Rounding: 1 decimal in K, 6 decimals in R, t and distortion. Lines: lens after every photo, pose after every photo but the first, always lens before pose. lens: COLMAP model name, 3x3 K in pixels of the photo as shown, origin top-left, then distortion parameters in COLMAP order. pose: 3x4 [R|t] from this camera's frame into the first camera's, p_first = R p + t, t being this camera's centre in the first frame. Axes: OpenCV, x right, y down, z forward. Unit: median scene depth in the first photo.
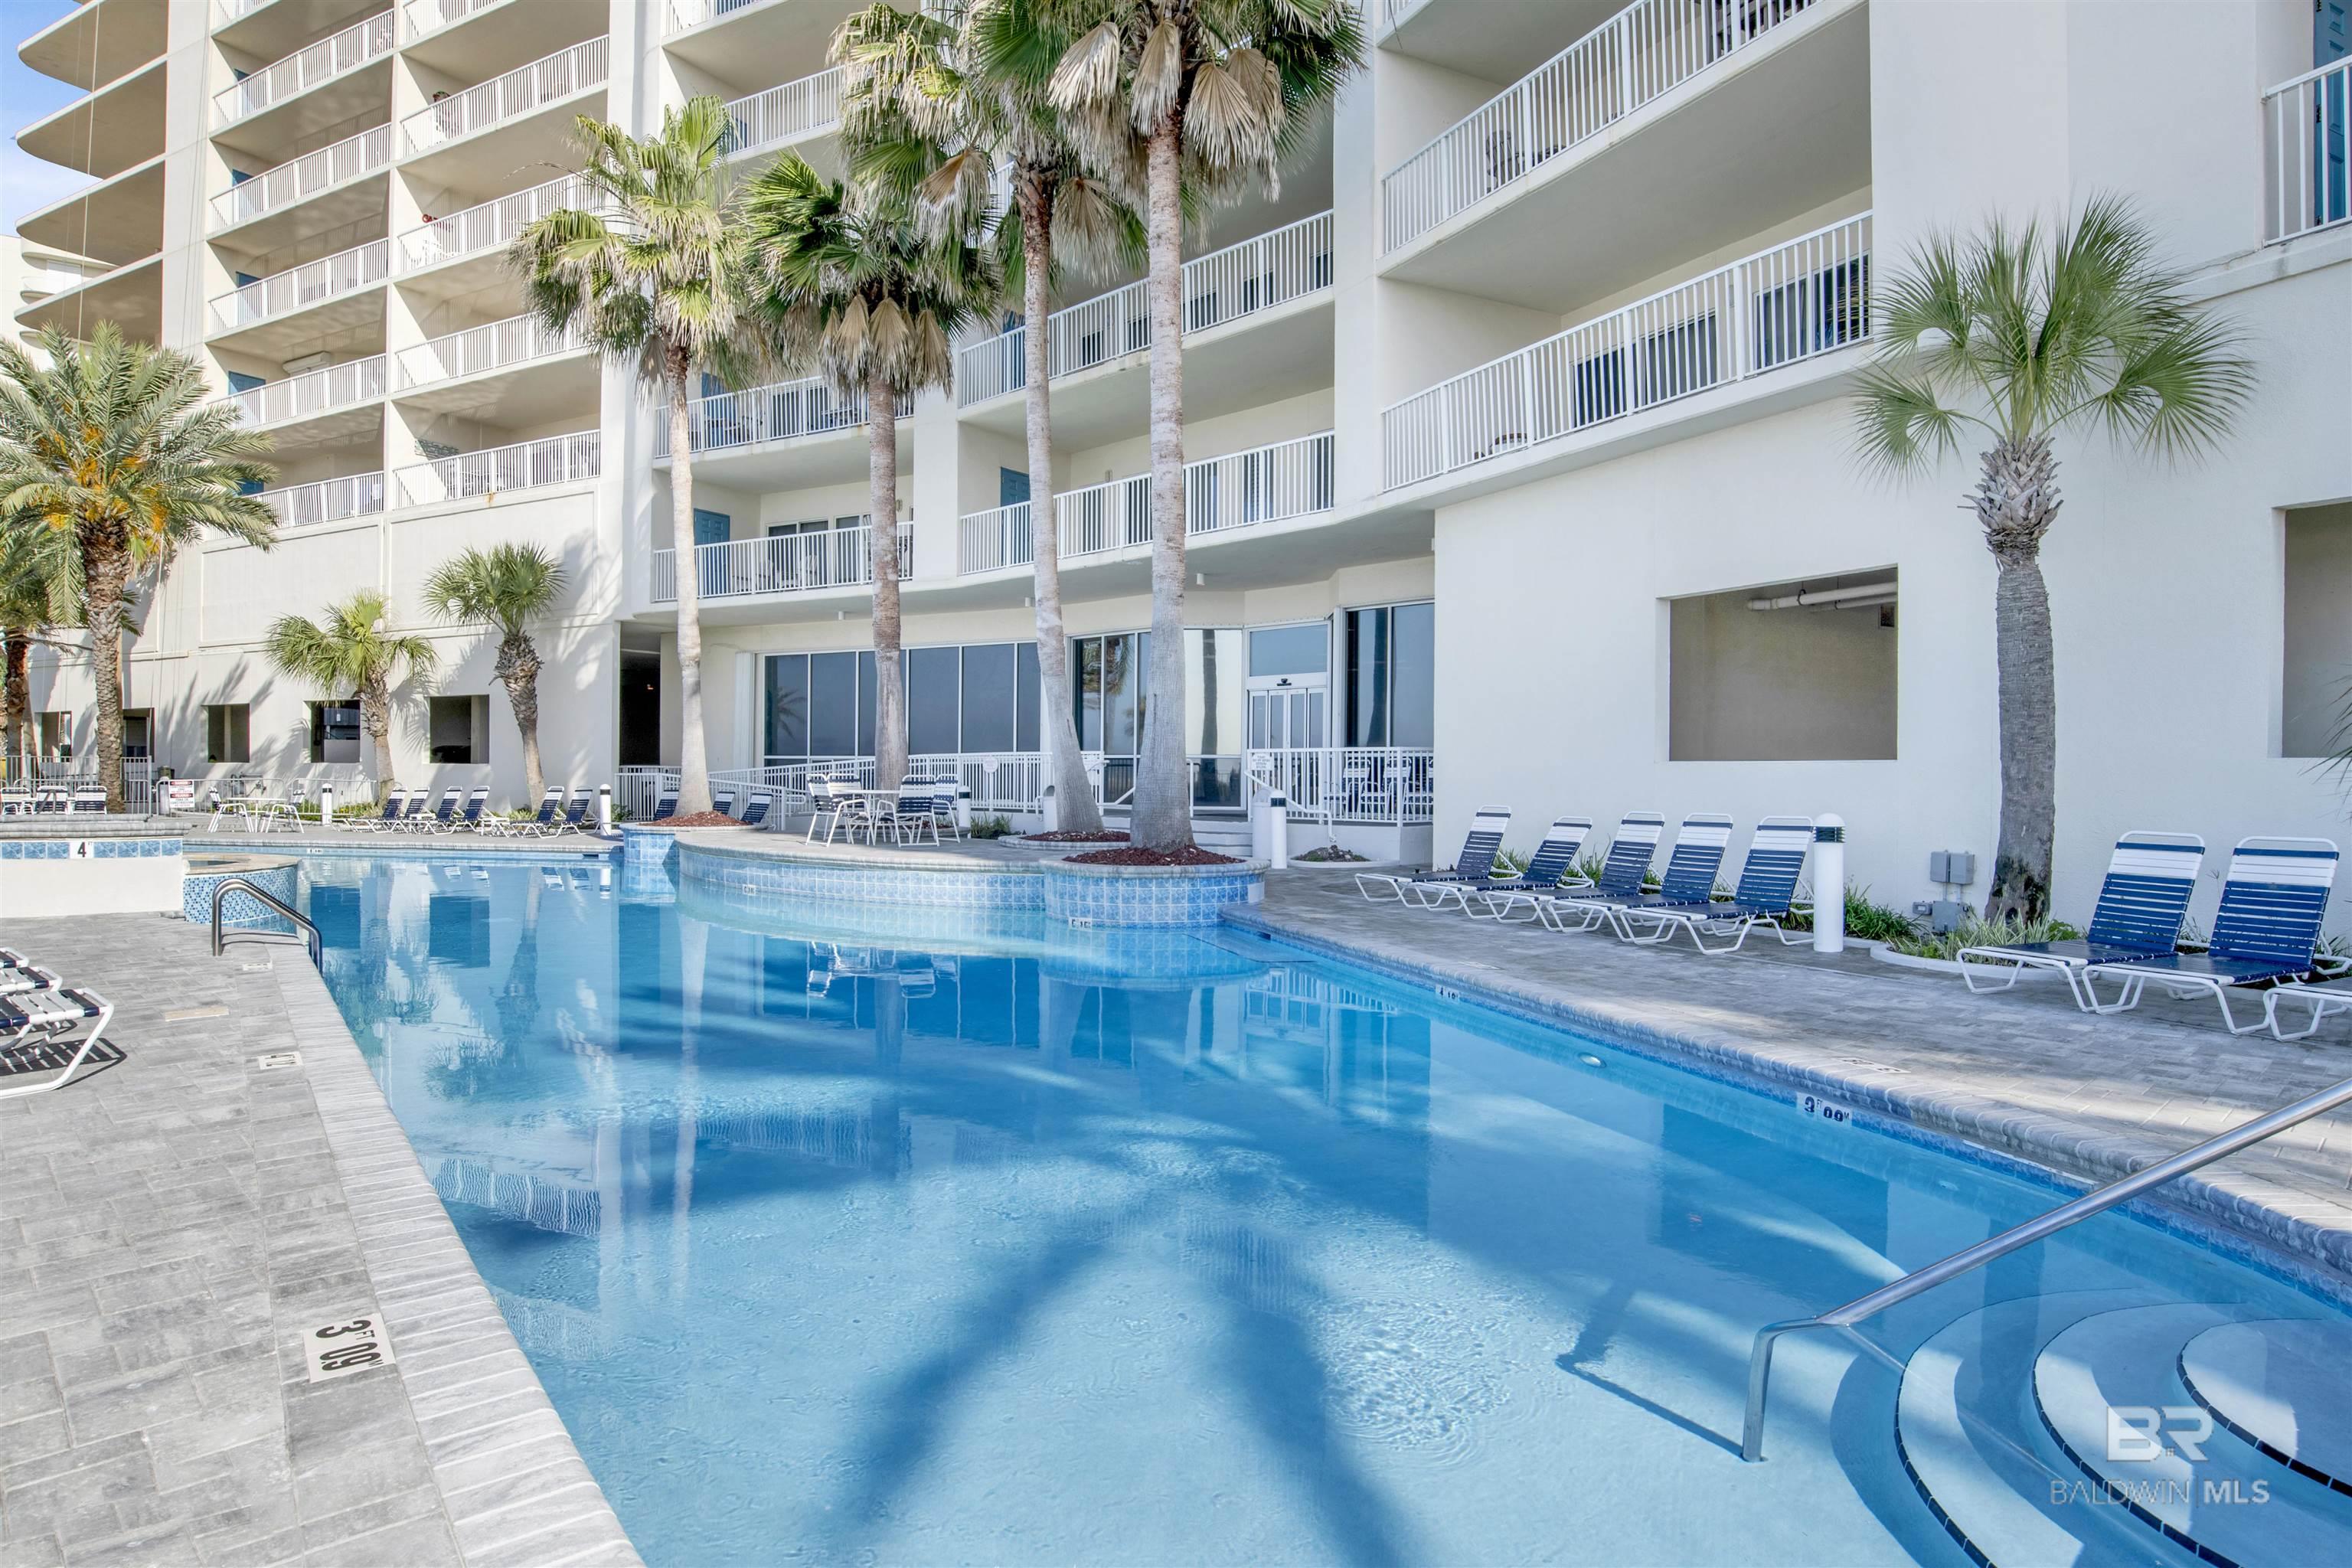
lens RADIAL K [[1362.0, 0, 1234.6], [0, 1362.0, 783.6], [0, 0, 1]] dist [-0.057314, 0.017342]
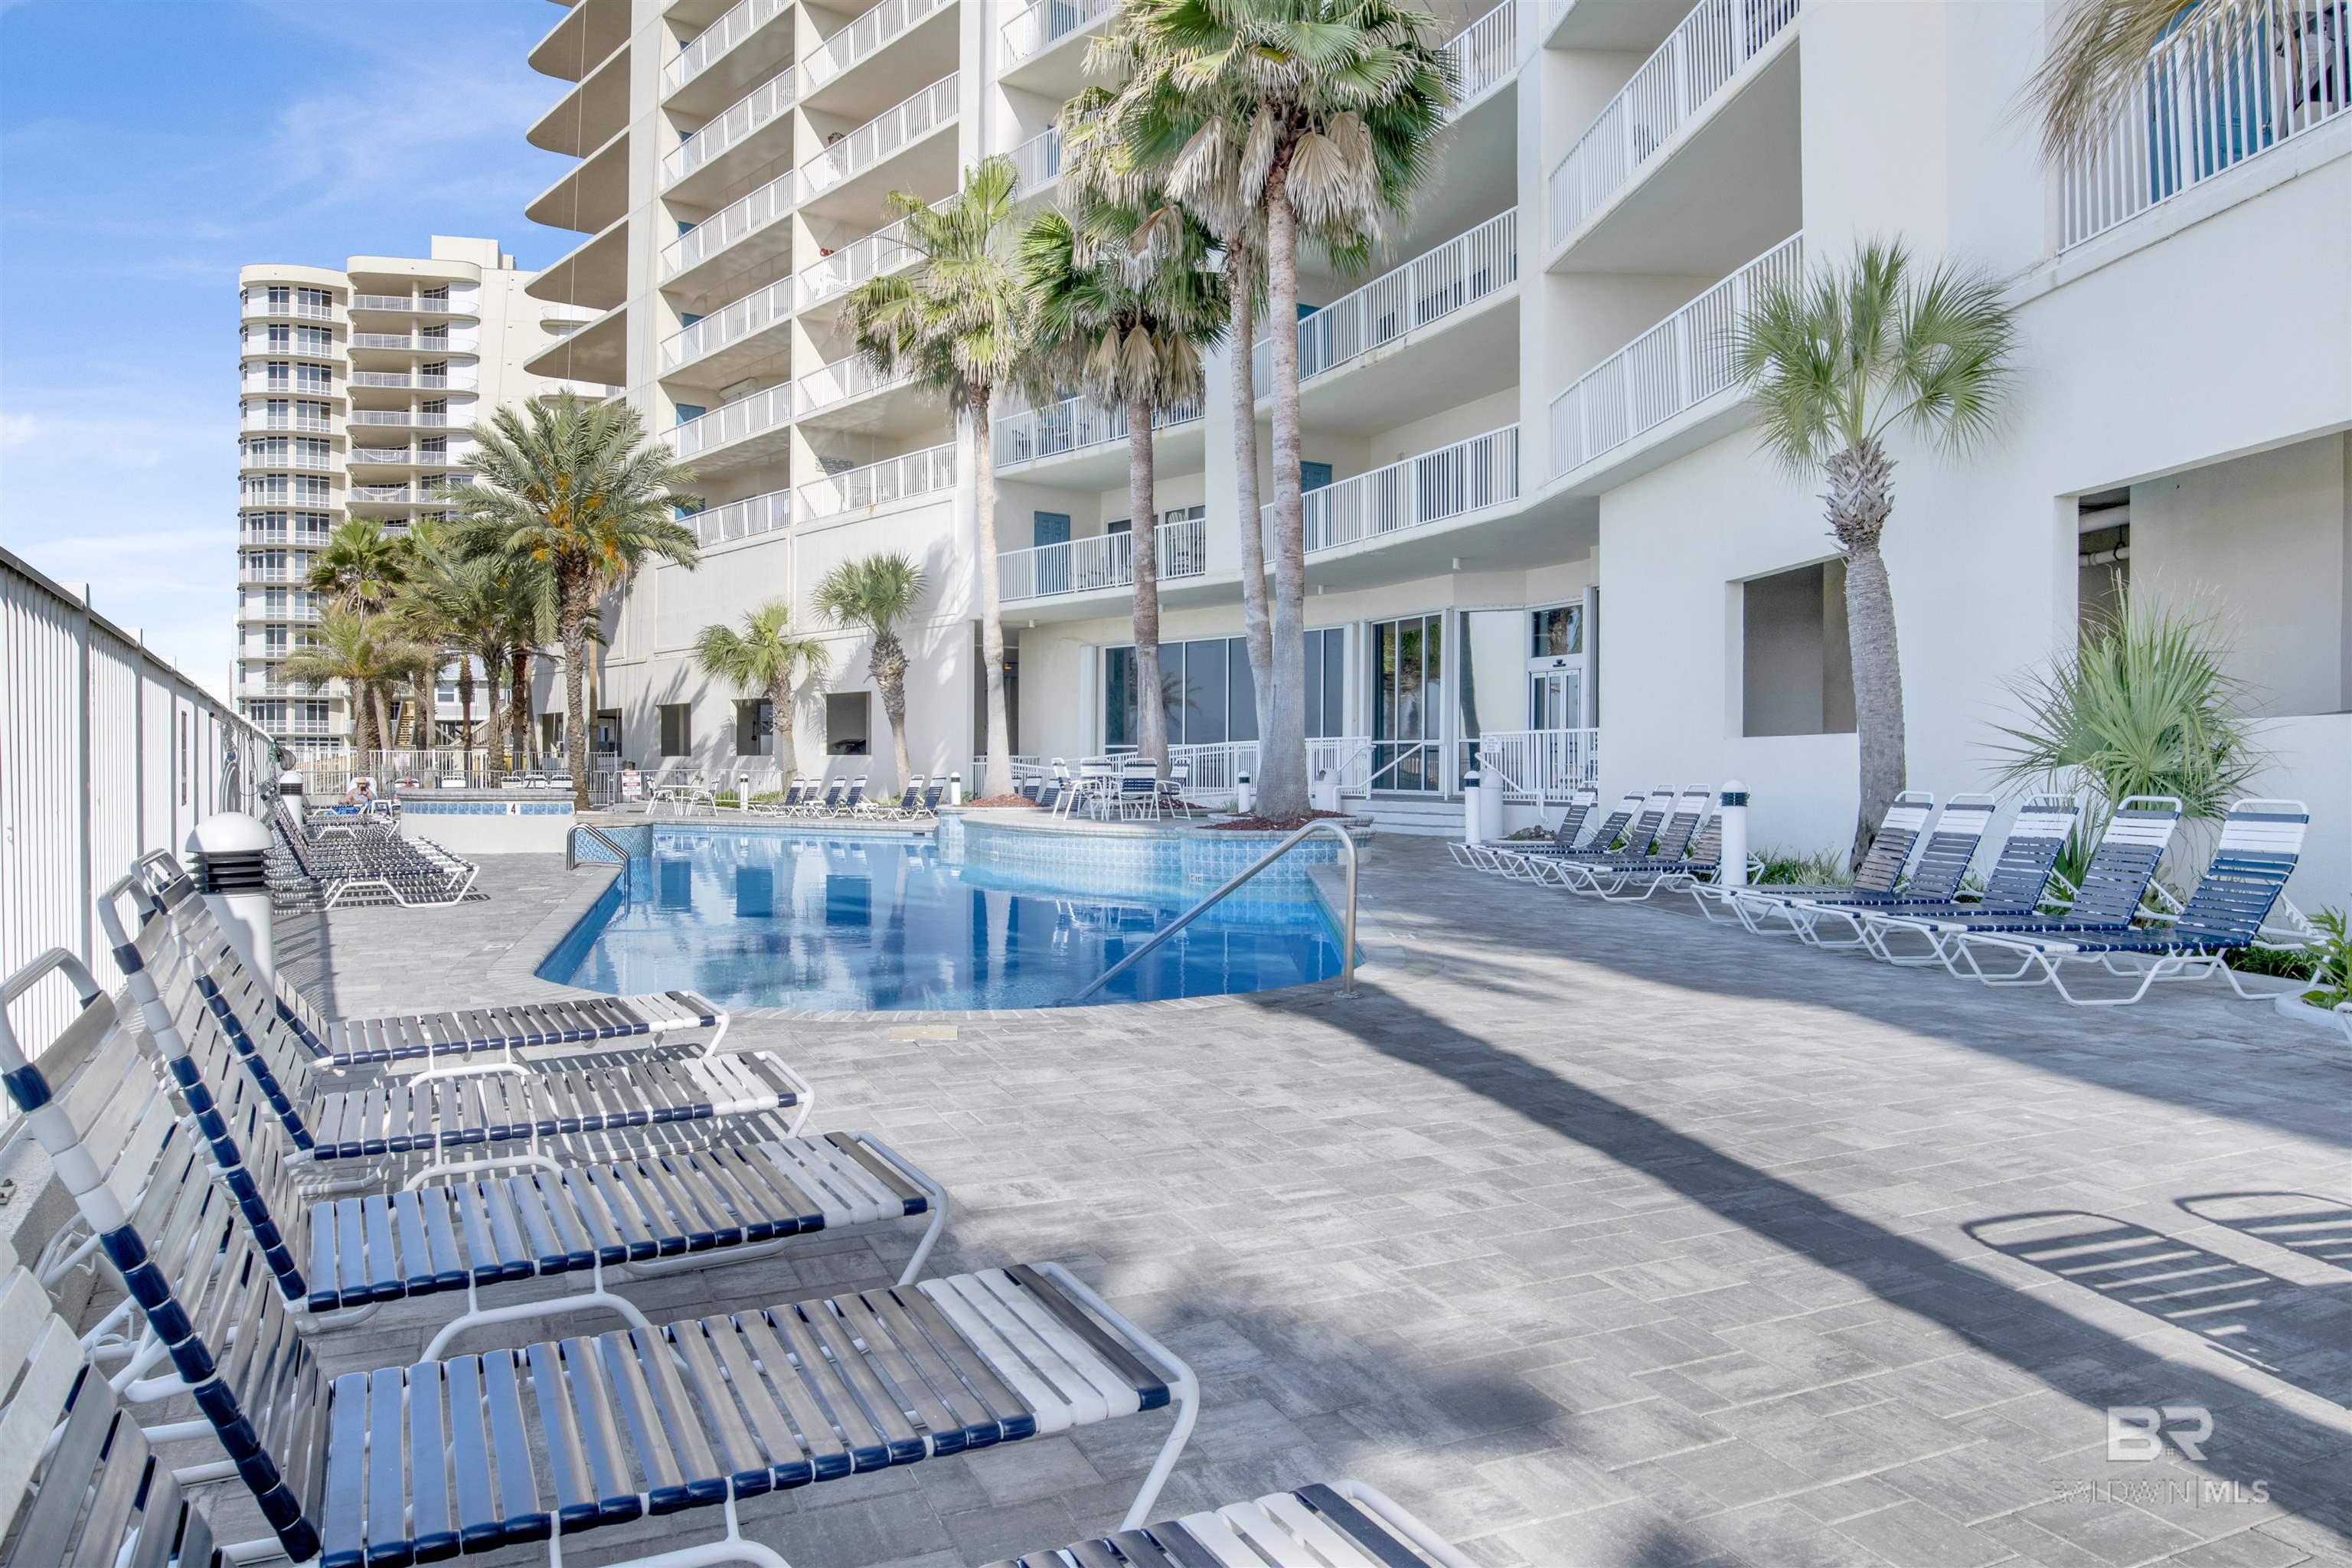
lens RADIAL K [[1634.9, 0, 1181.4], [0, 1634.9, 790.5], [0, 0, 1]] dist [-0.074110, 0.007360]
pose [[0.930704, 0.000176, -0.365774, 0.187256], [0.002131, 0.999980, 0.005904, 0.007848], [0.365768, -0.006275, 0.930685, -0.159733]]
